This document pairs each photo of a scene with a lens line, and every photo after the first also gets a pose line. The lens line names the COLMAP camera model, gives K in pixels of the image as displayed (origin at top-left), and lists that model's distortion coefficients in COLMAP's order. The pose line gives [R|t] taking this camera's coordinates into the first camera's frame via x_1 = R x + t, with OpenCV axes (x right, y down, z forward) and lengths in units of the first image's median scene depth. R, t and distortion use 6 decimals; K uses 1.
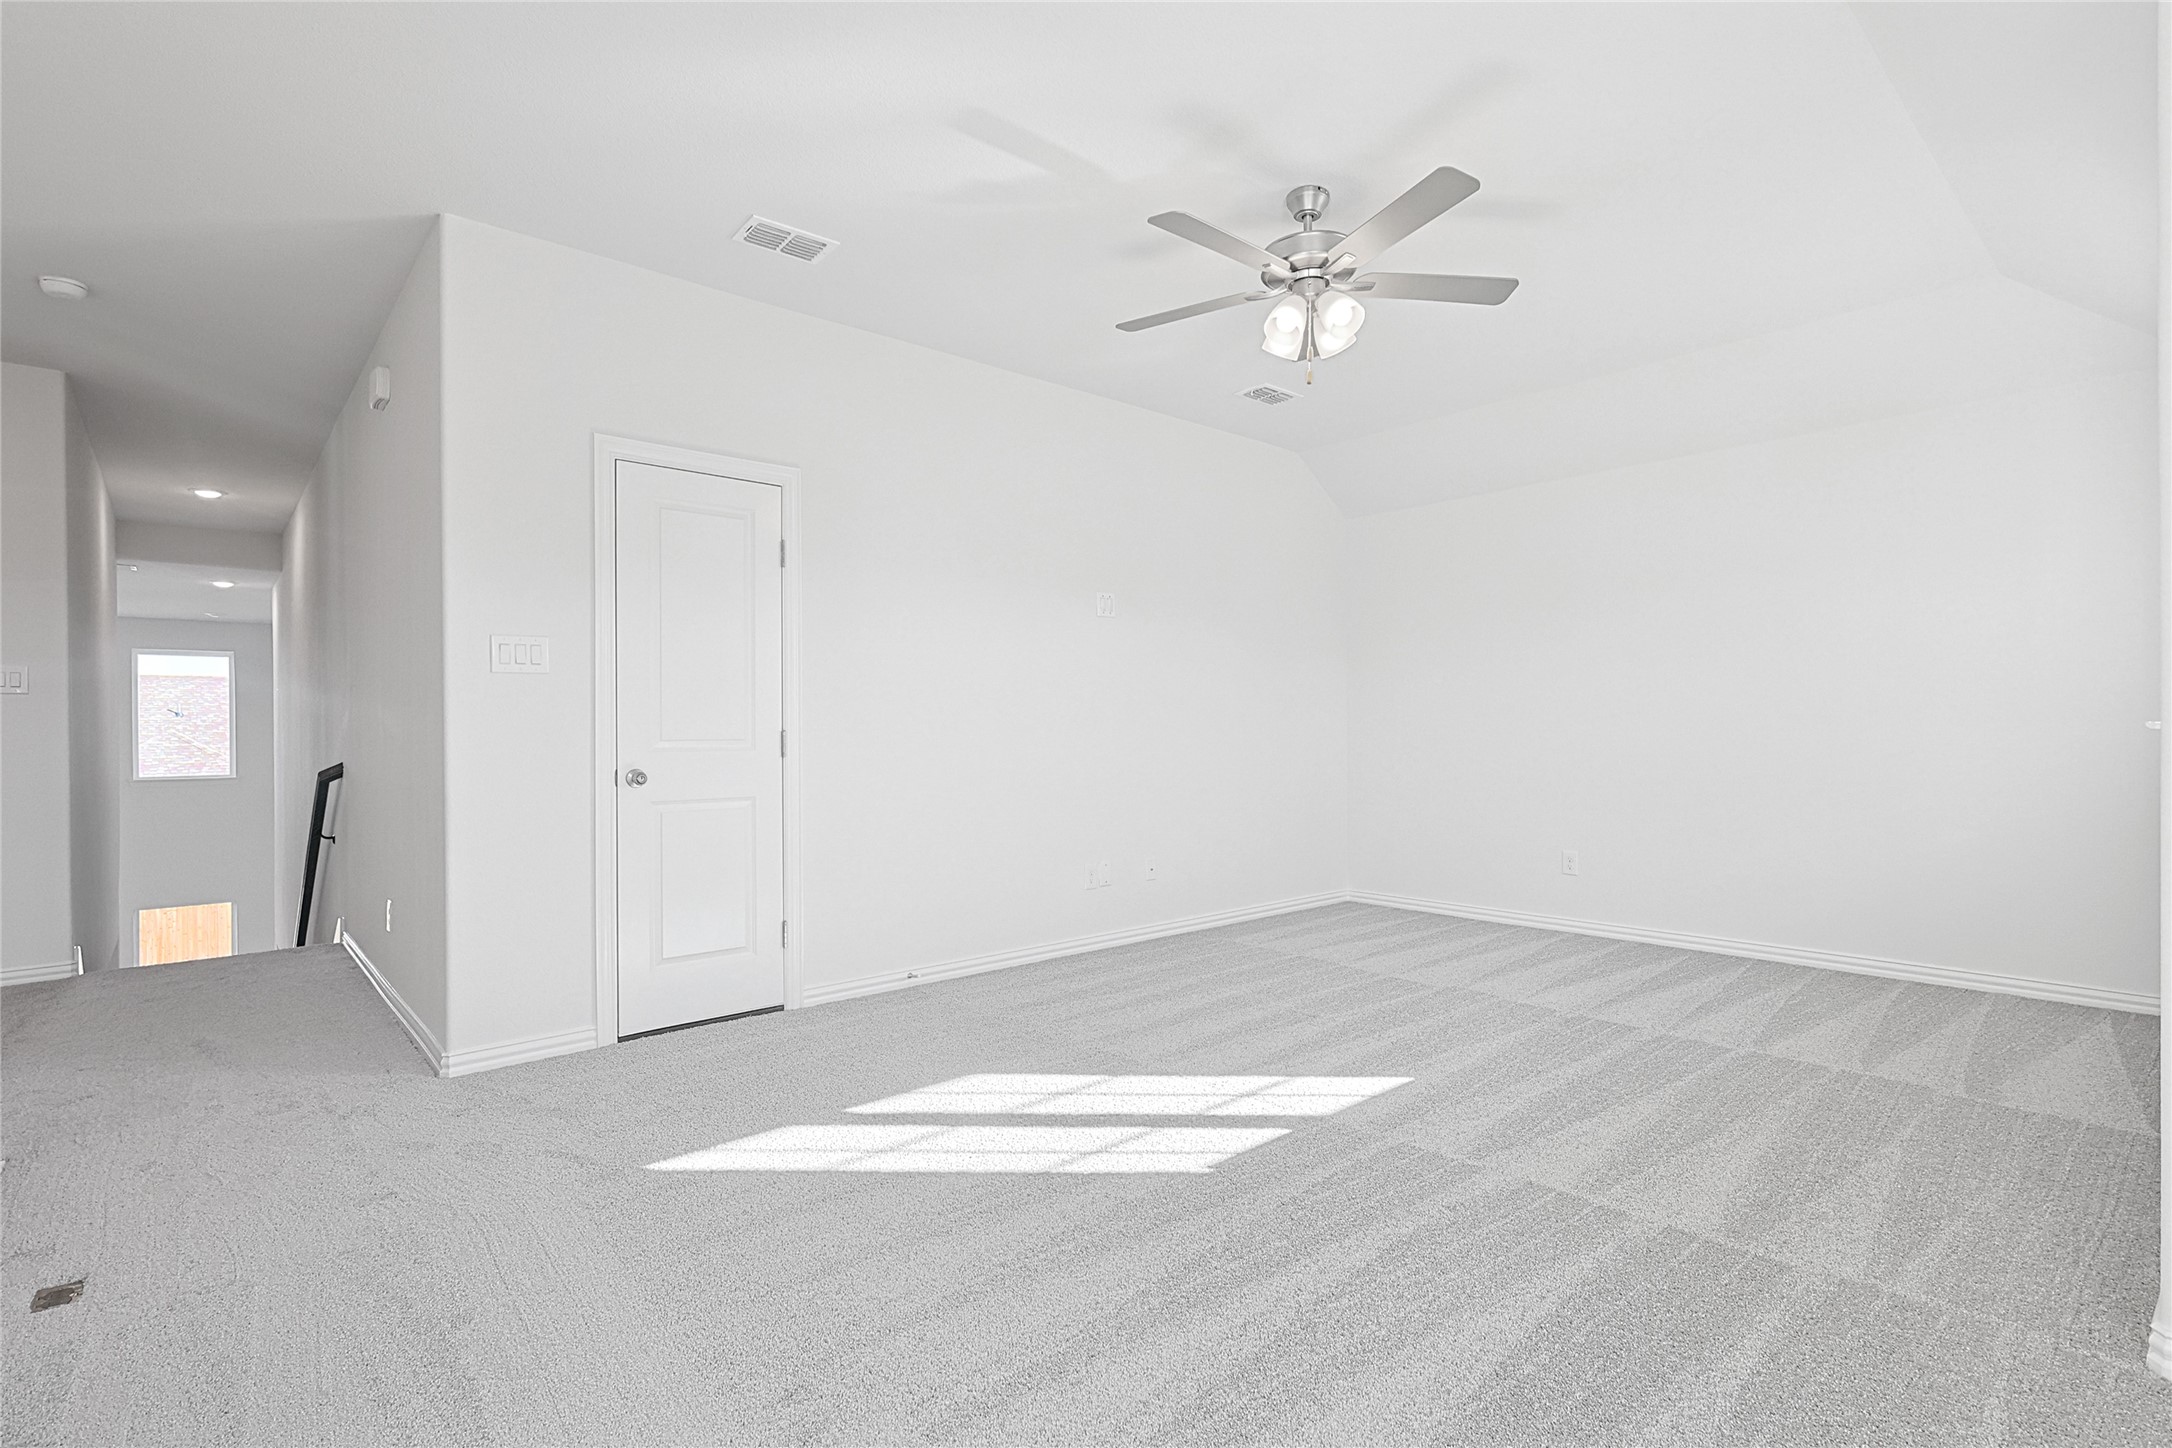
lens RADIAL K [[1029.8, 0, 1095.9], [0, 1029.8, 727.5], [0, 0, 1]] dist [-0.002289, 0.000099]
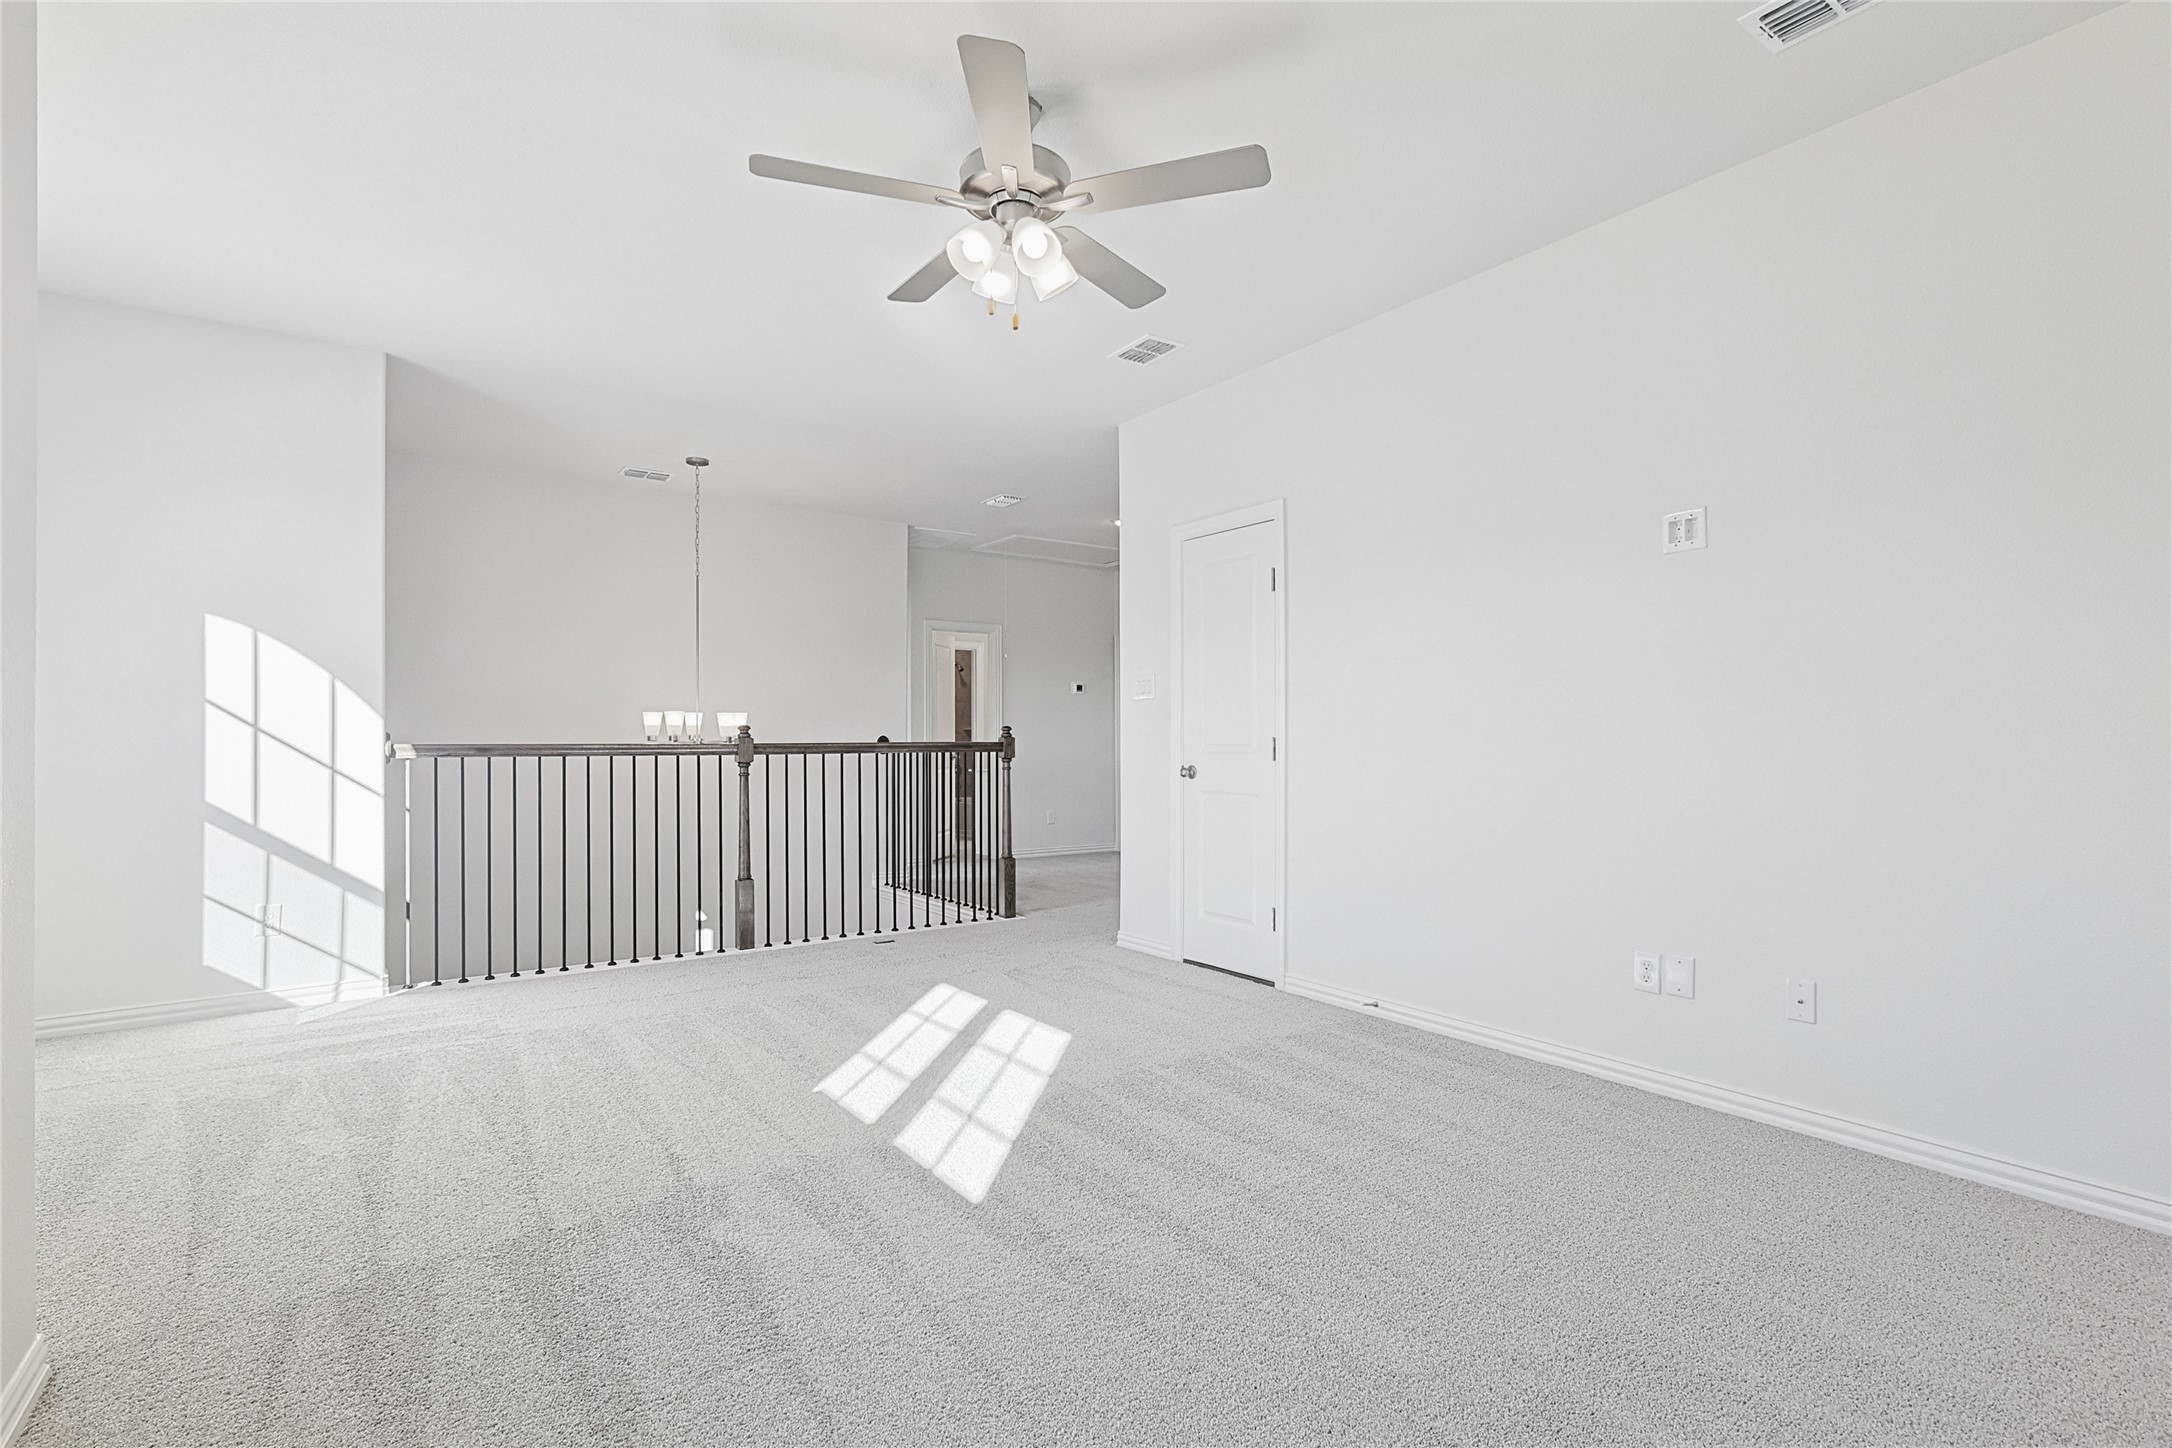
lens RADIAL K [[1029.8, 0, 1095.9], [0, 1029.8, 727.5], [0, 0, 1]] dist [-0.002289, 0.000099]
pose [[-0.098673, -0.002832, -0.995116, 1.077648], [0.002854, 0.999991, -0.003129, -0.005439], [0.995116, -0.003149, -0.098664, 1.192441]]
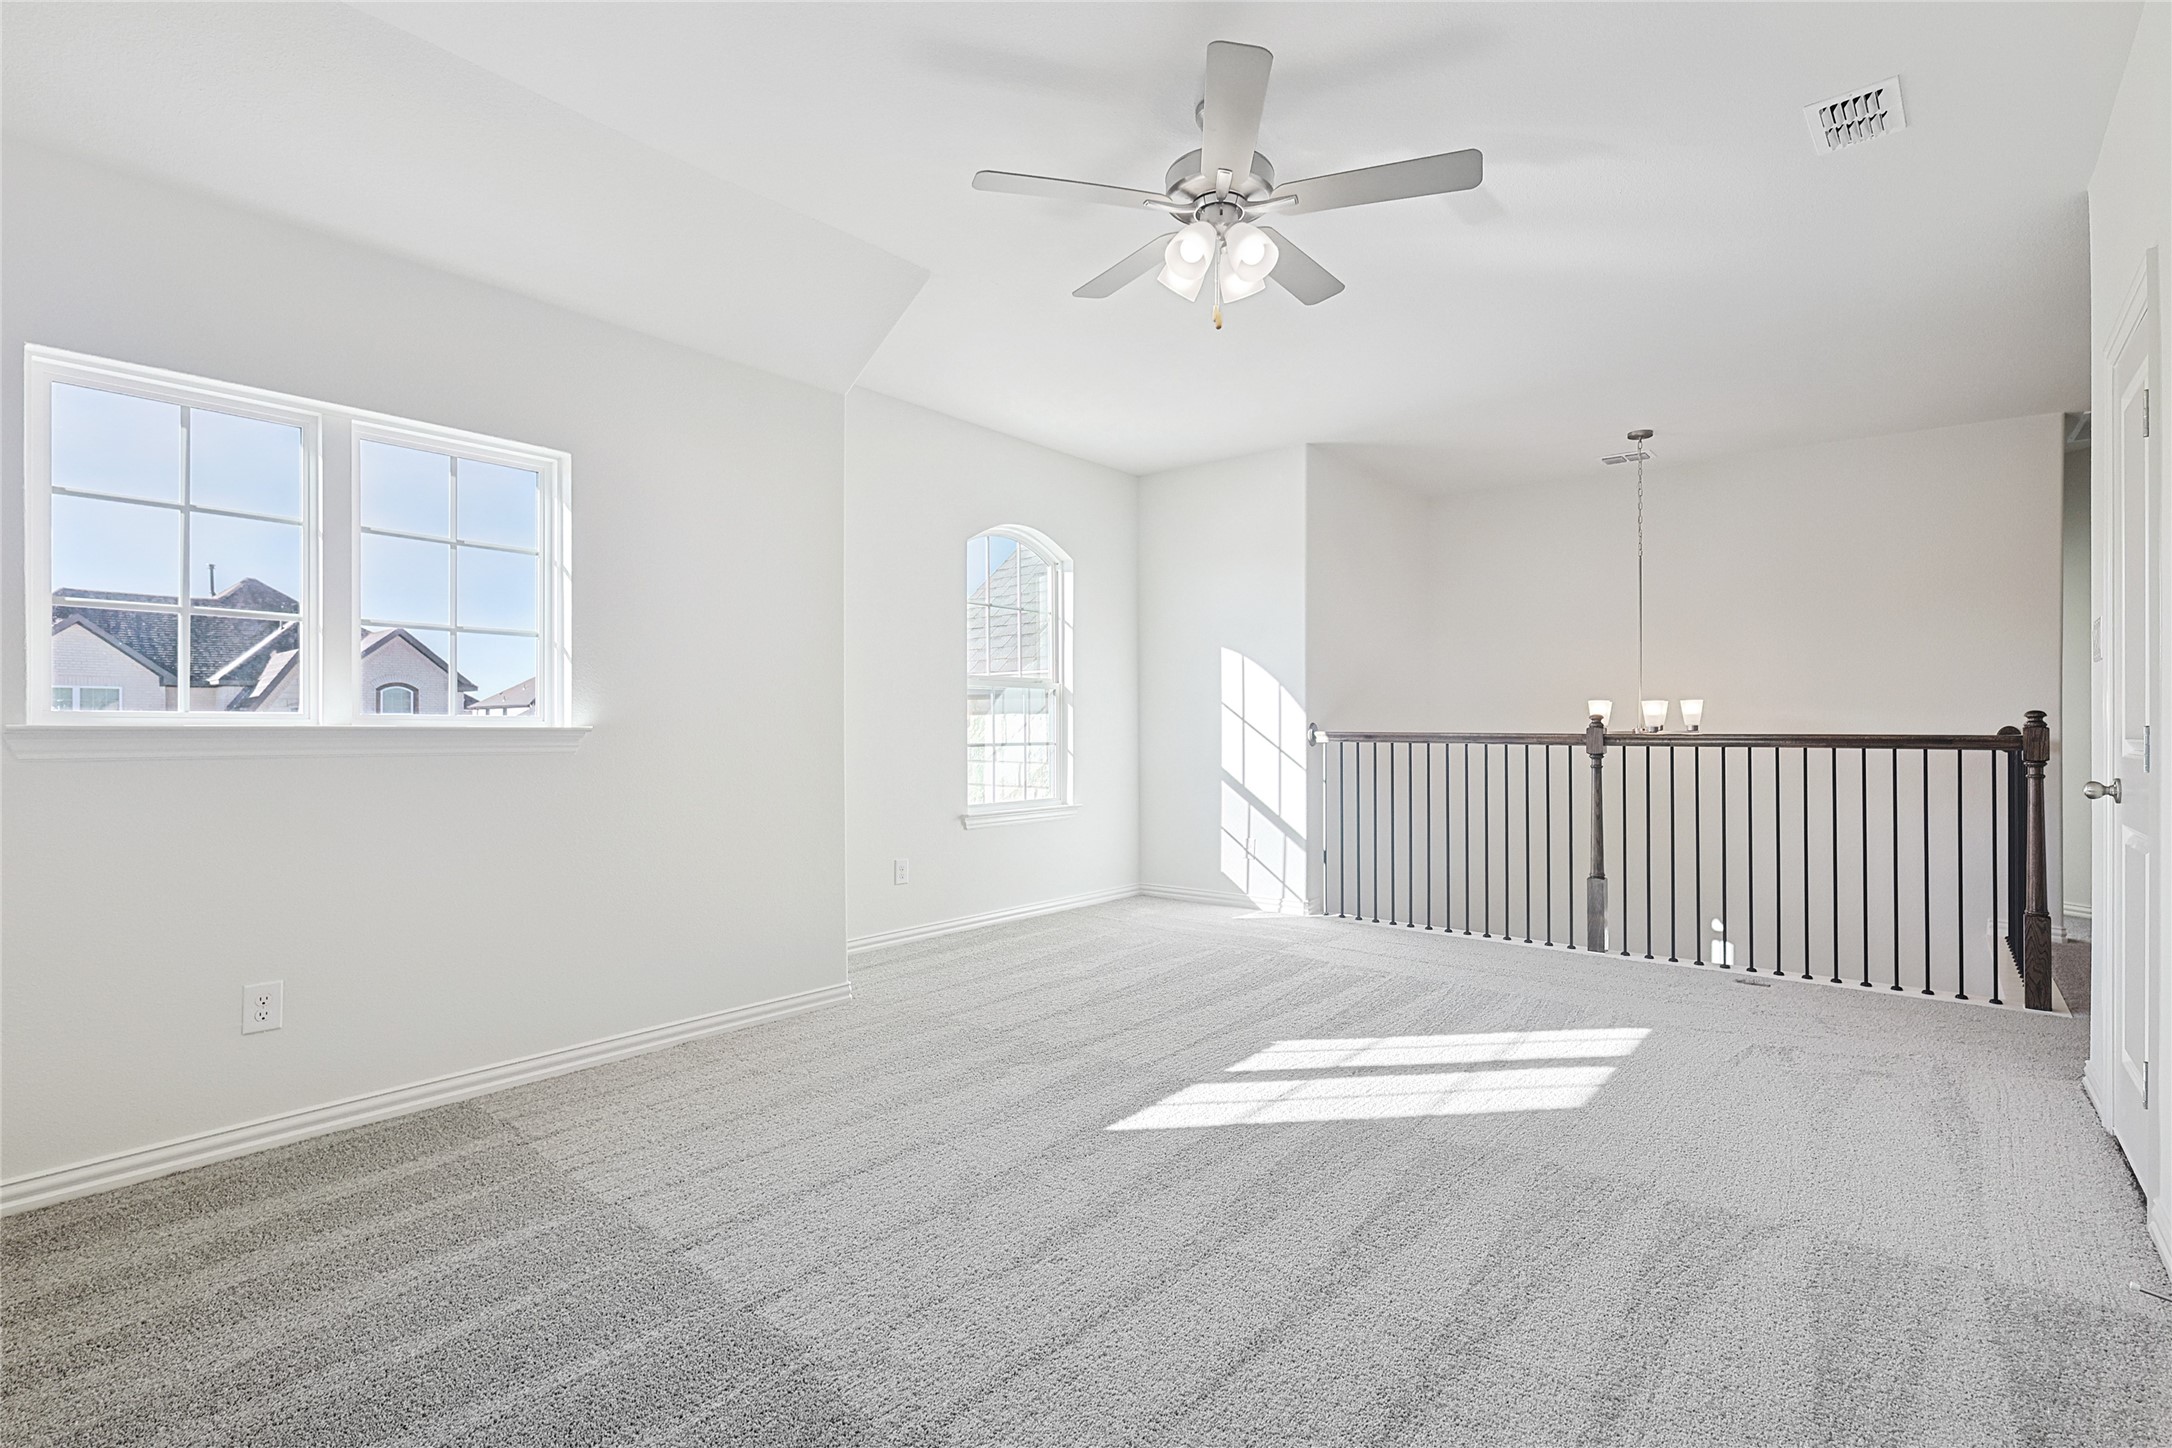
lens RADIAL K [[1029.8, 0, 1095.9], [0, 1029.8, 727.5], [0, 0, 1]] dist [-0.002289, 0.000099]
pose [[-0.989013, 0.004892, -0.147745, 0.451826], [0.004882, 0.999988, 0.000428, -0.000331], [0.147746, -0.000298, -0.989025, 1.917551]]
